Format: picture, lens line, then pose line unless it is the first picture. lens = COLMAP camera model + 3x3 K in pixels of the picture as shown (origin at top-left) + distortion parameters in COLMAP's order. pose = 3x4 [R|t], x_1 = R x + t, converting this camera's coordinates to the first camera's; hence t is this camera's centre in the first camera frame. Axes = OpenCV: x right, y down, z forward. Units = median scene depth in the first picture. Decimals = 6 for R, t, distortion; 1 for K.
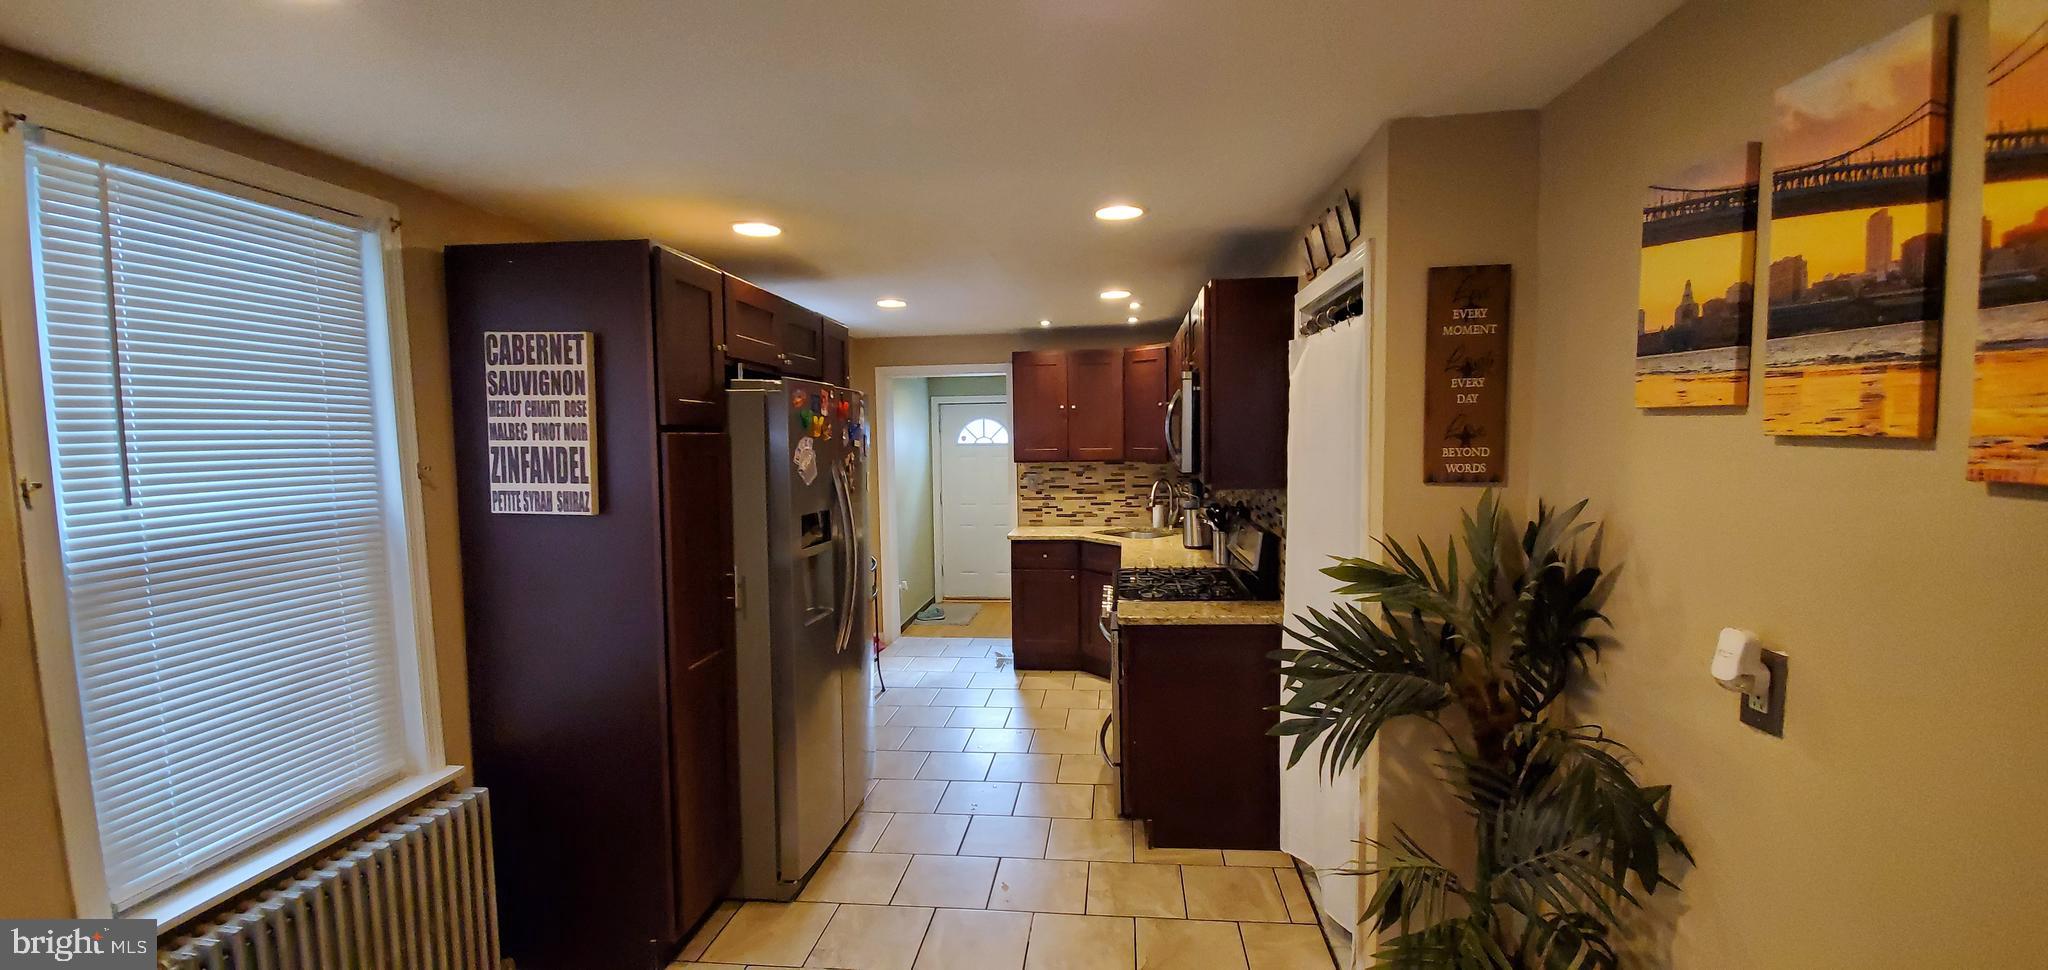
lens RADIAL K [[813.7, 0, 1036.8], [0, 813.7, 492.7], [0, 0, 1]] dist [-0.001576, -0.000207]
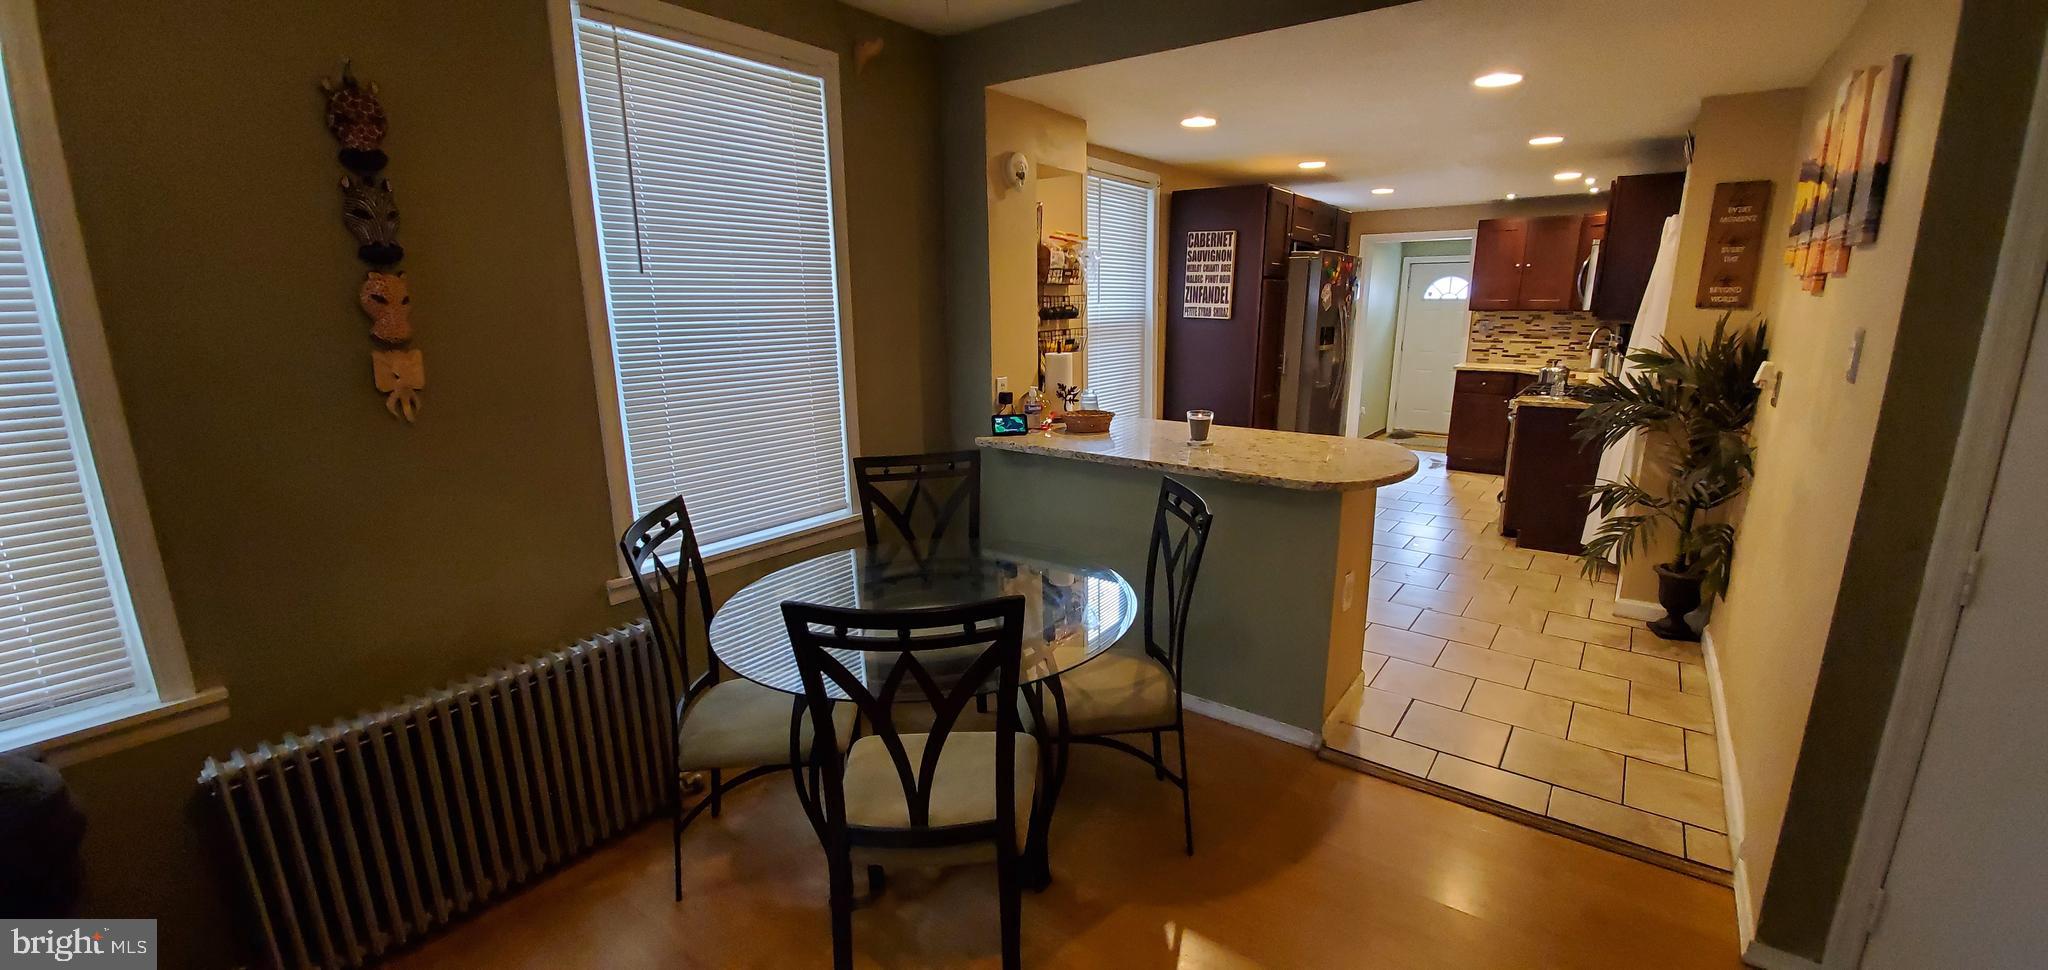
lens RADIAL K [[813.7, 0, 1036.8], [0, 813.7, 492.7], [0, 0, 1]] dist [-0.001576, -0.000207]
pose [[0.859705, 0.129933, -0.493988, 0.100309], [-0.046648, 0.983036, 0.177383, 0.086026], [0.508656, -0.129454, 0.851182, -0.816360]]
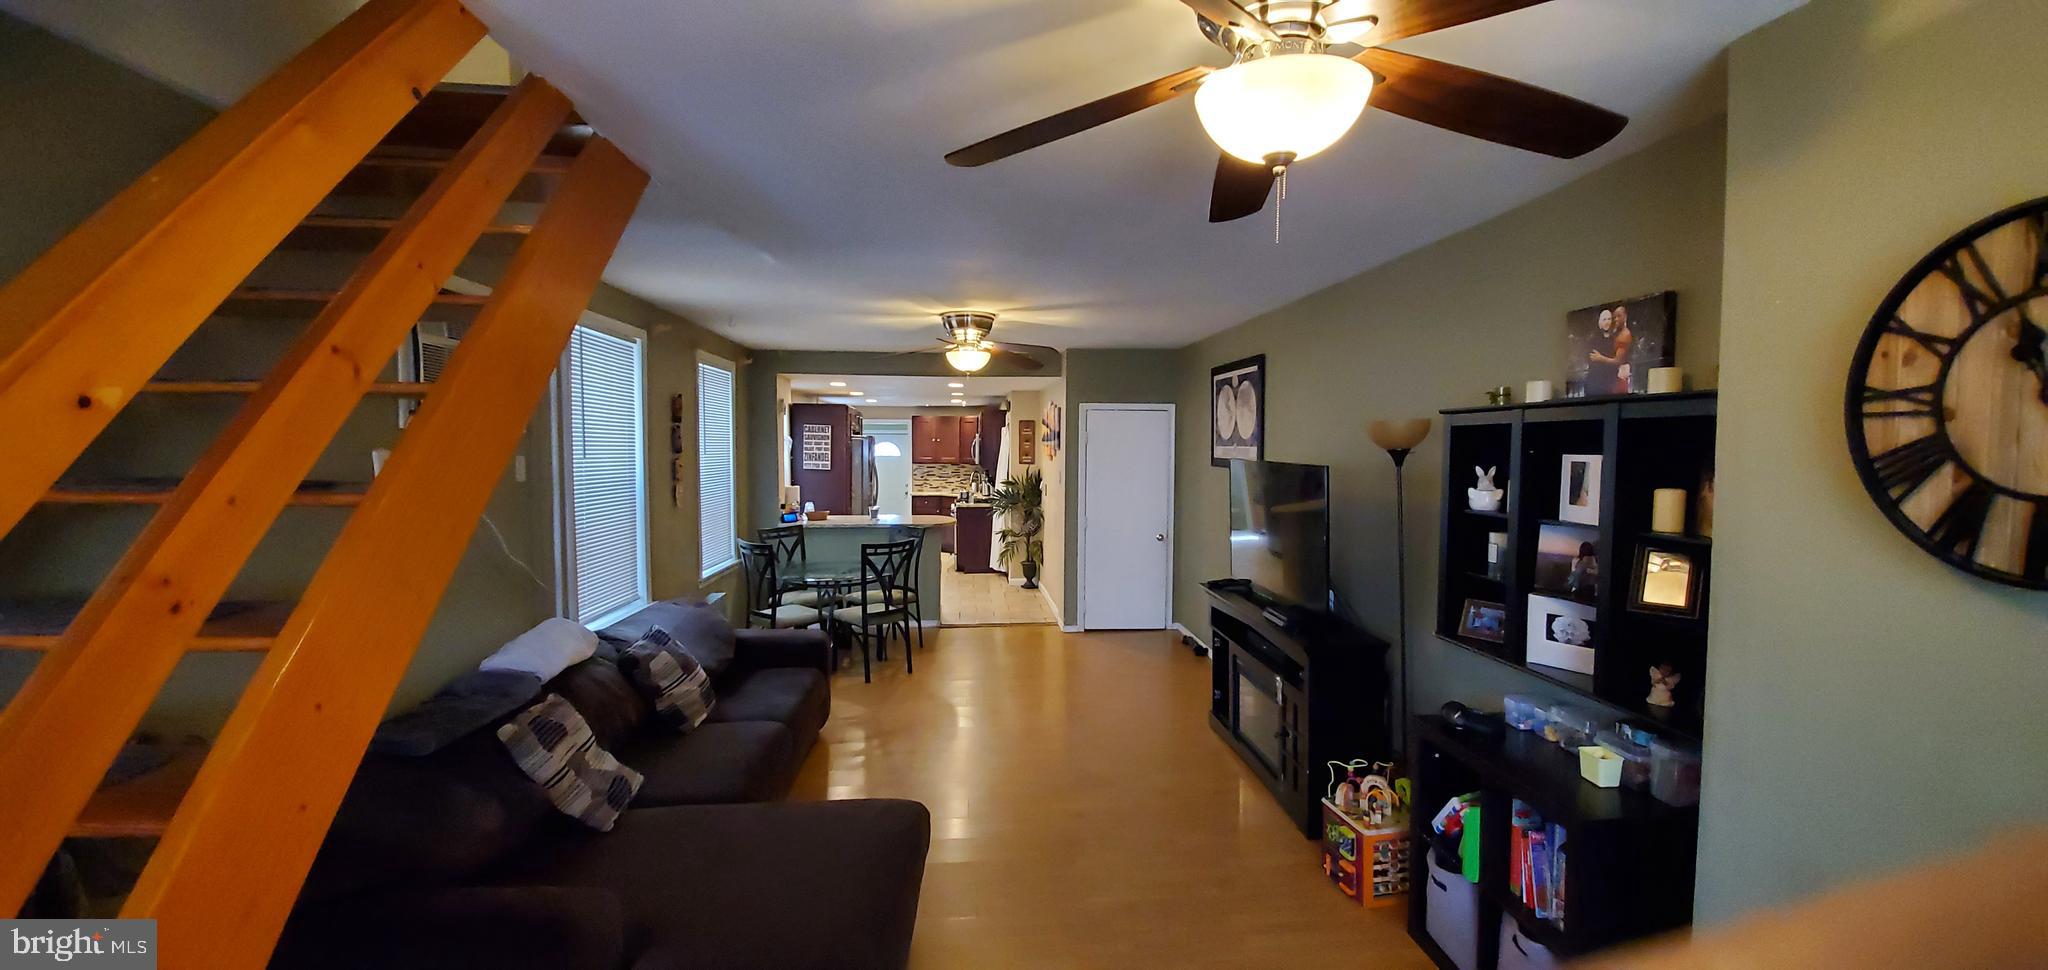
lens RADIAL K [[813.7, 0, 1036.8], [0, 813.7, 492.7], [0, 0, 1]] dist [-0.001576, -0.000207]
pose [[0.981297, 0.011172, 0.192174, -0.215791], [-0.007353, 0.999761, -0.020573, 0.159002], [-0.192358, 0.018775, 0.981145, -2.324987]]
